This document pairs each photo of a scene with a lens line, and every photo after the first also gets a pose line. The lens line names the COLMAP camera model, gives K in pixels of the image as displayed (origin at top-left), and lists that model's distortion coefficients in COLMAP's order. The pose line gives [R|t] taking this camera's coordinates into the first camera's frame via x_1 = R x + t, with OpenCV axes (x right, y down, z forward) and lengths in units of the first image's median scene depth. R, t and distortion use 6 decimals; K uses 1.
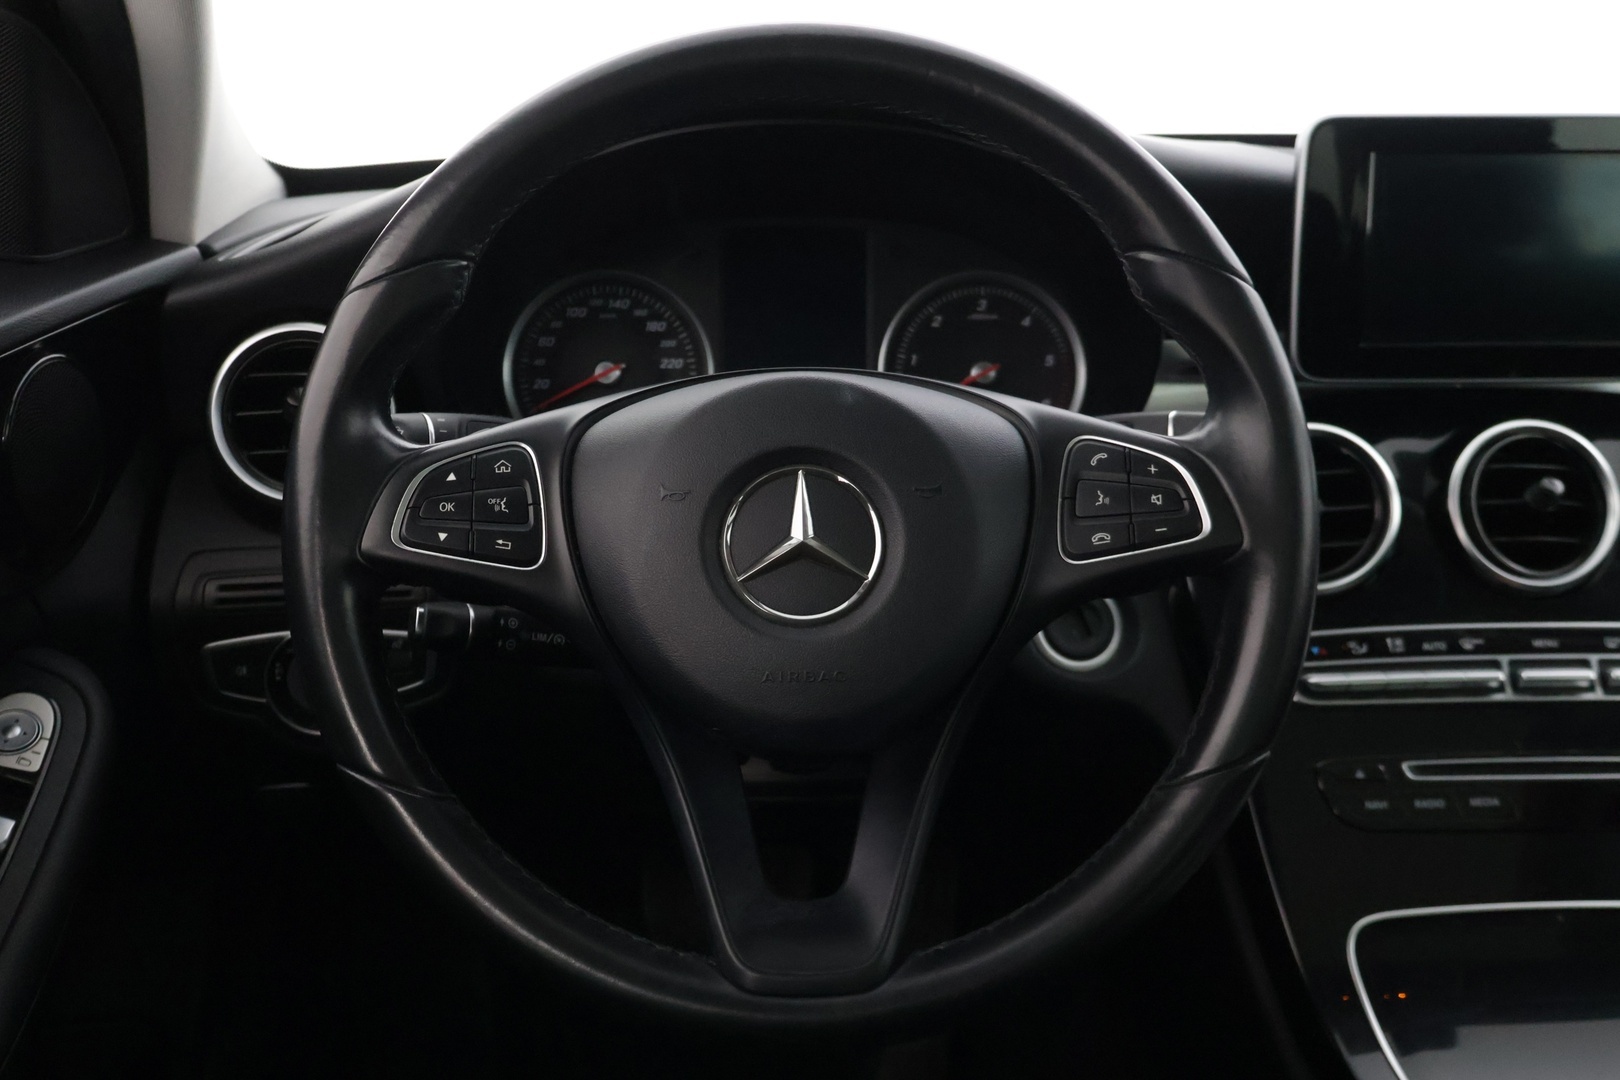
lens RADIAL K [[1769.1, 0, 806.6], [0, 1769.1, 536.3], [0, 0, 1]] dist [-0.000341, 0.000000]
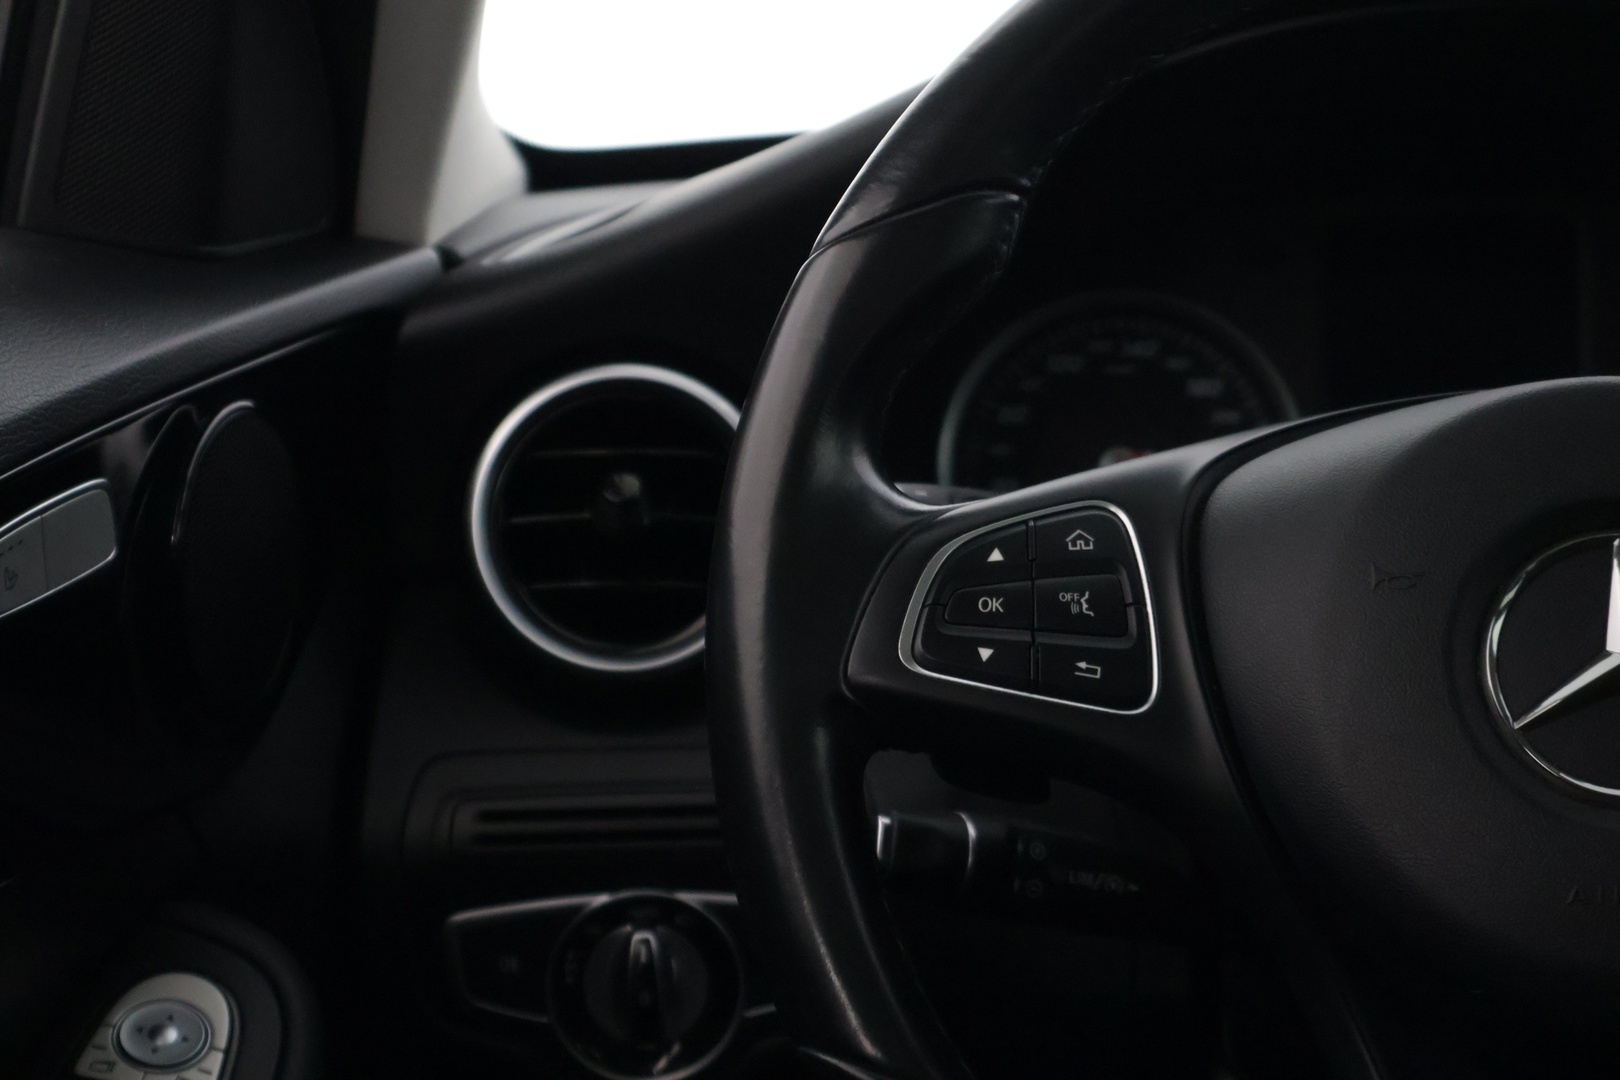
lens RADIAL K [[3254.3, 0, 813.2], [0, 3254.3, 534.2], [0, 0, 1]] dist [0.022460, 0.000000]
pose [[0.993991, -0.000600, -0.109459, -0.111247], [-0.013725, 0.991410, -0.130069, 0.077068], [0.108597, 0.130790, 0.985444, -0.047145]]
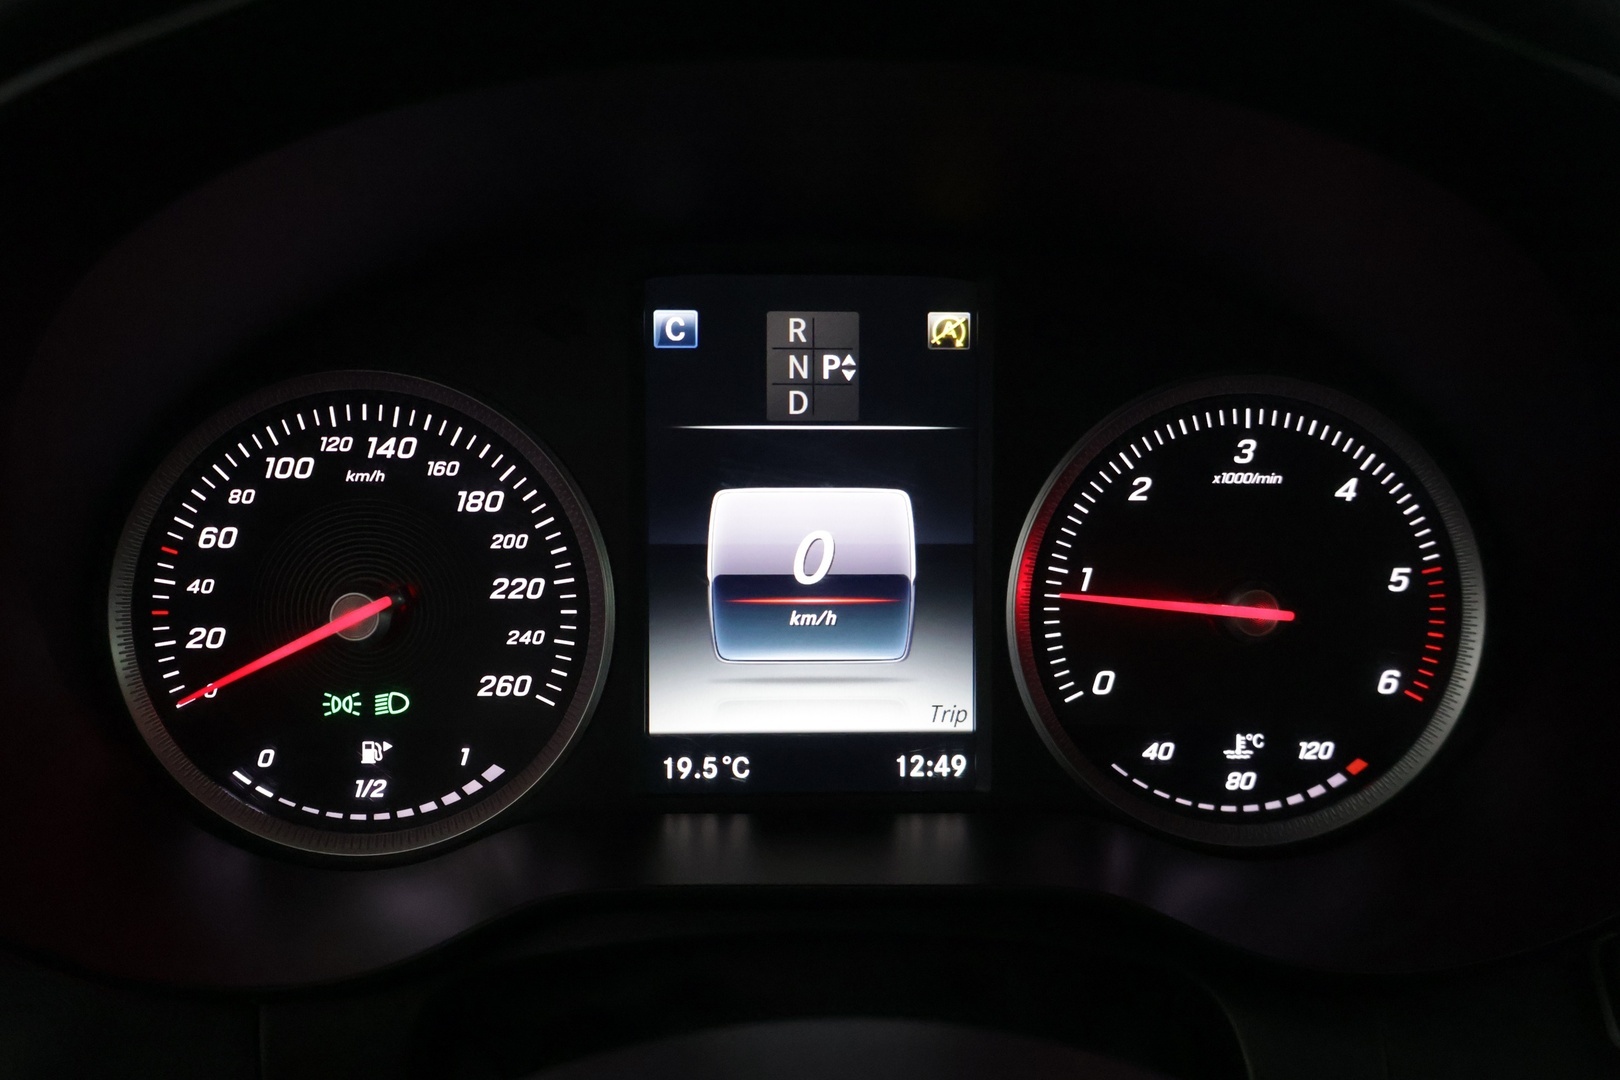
lens RADIAL K [[1296.4, 0, 781.7], [0, 1296.4, 506.2], [0, 0, 1]] dist [-0.005838, 0.000798]
pose [[0.999982, 0.005084, -0.003032, -0.014309], [-0.005069, 0.999976, 0.004792, -0.138803], [0.003056, -0.004777, 0.999984, 0.804149]]
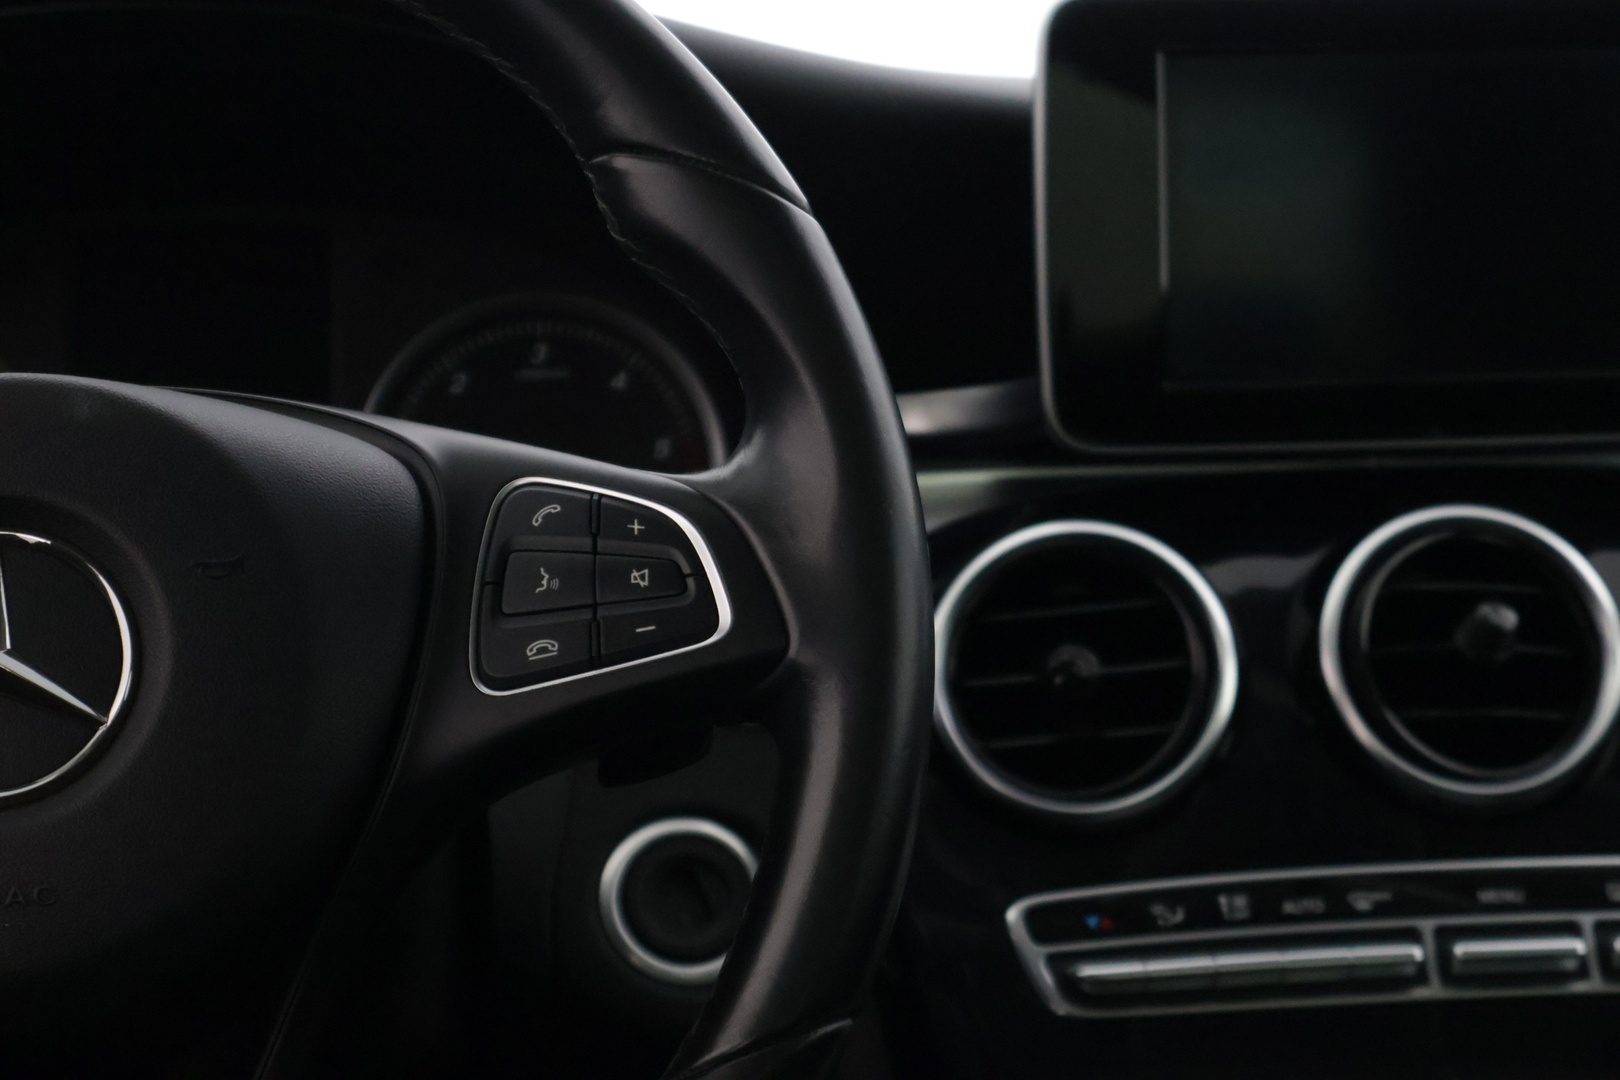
lens RADIAL K [[3254.3, 0, 809.1], [0, 3254.3, 546.3], [0, 0, 1]] dist [0.022460, 0.000000]
pose [[0.998500, -0.024034, 0.049195, 0.155369], [0.030573, 0.990125, -0.136811, 0.087269], [-0.045421, 0.138110, 0.989375, -0.023667]]
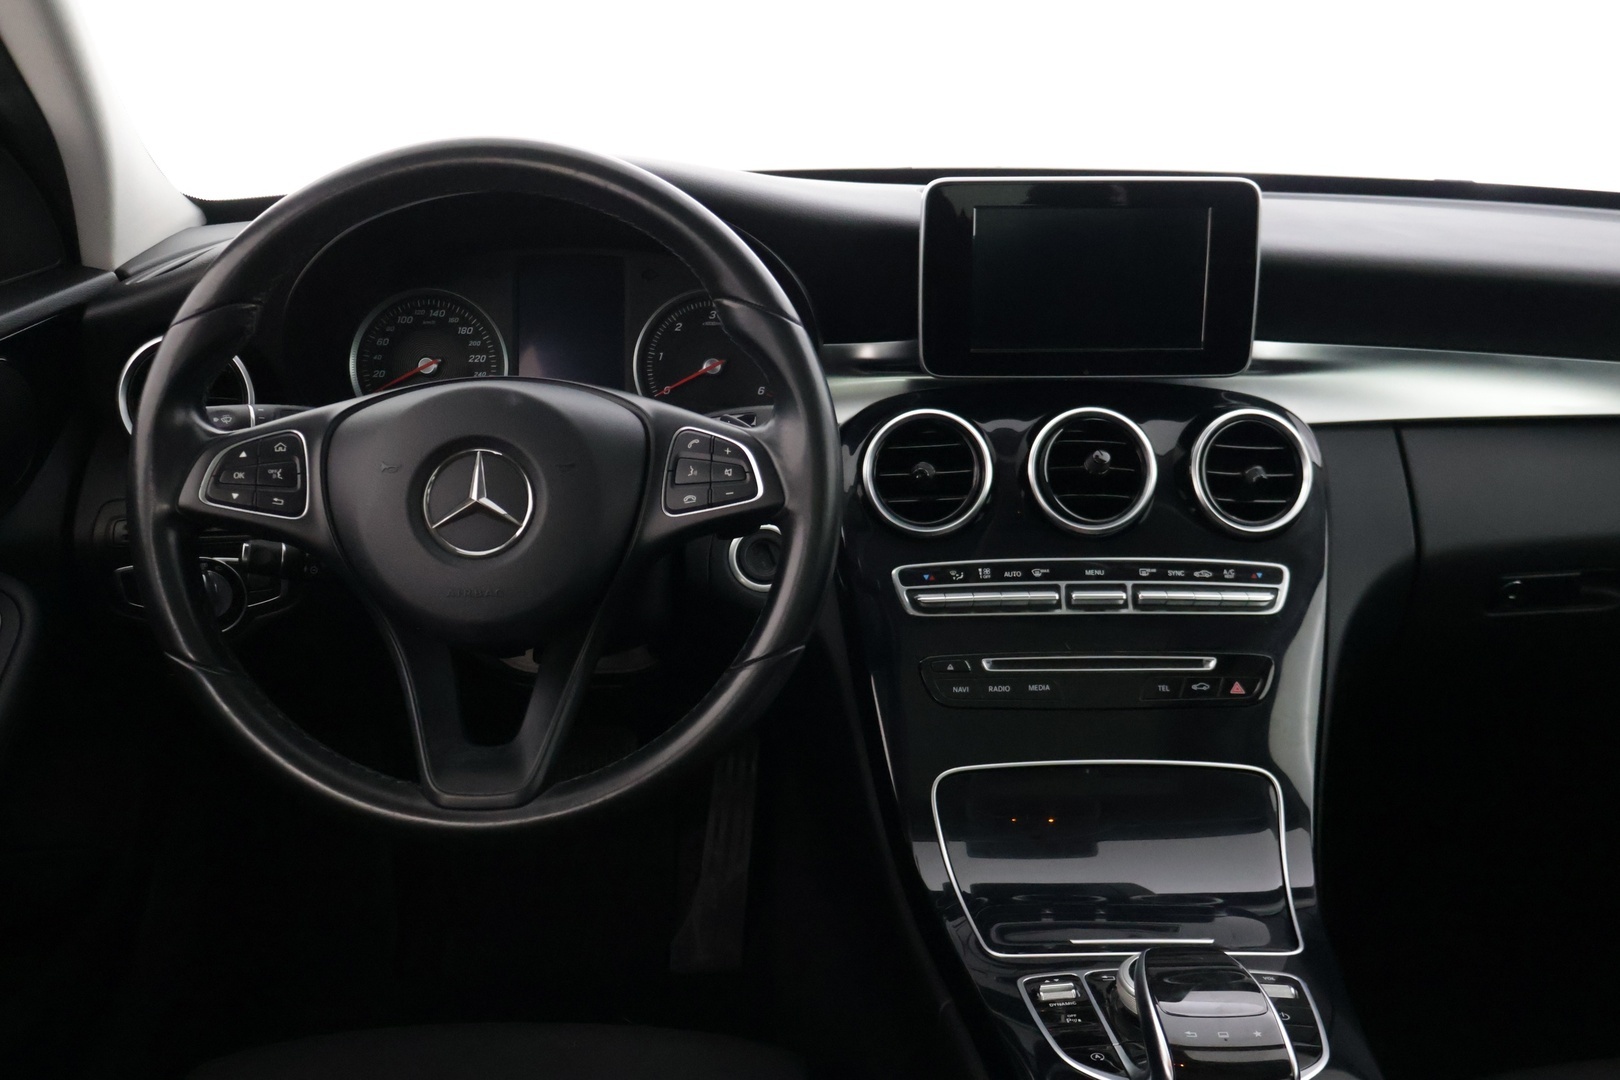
lens RADIAL K [[1610.5, 0, 801.8], [0, 1610.5, 529.7], [0, 0, 1]] dist [-0.001440, 0.000000]
pose [[0.999929, 0.004900, -0.010900, 0.210687], [-0.004490, 0.999291, 0.037392, -0.018128], [0.011075, -0.037340, 0.999241, -0.244299]]
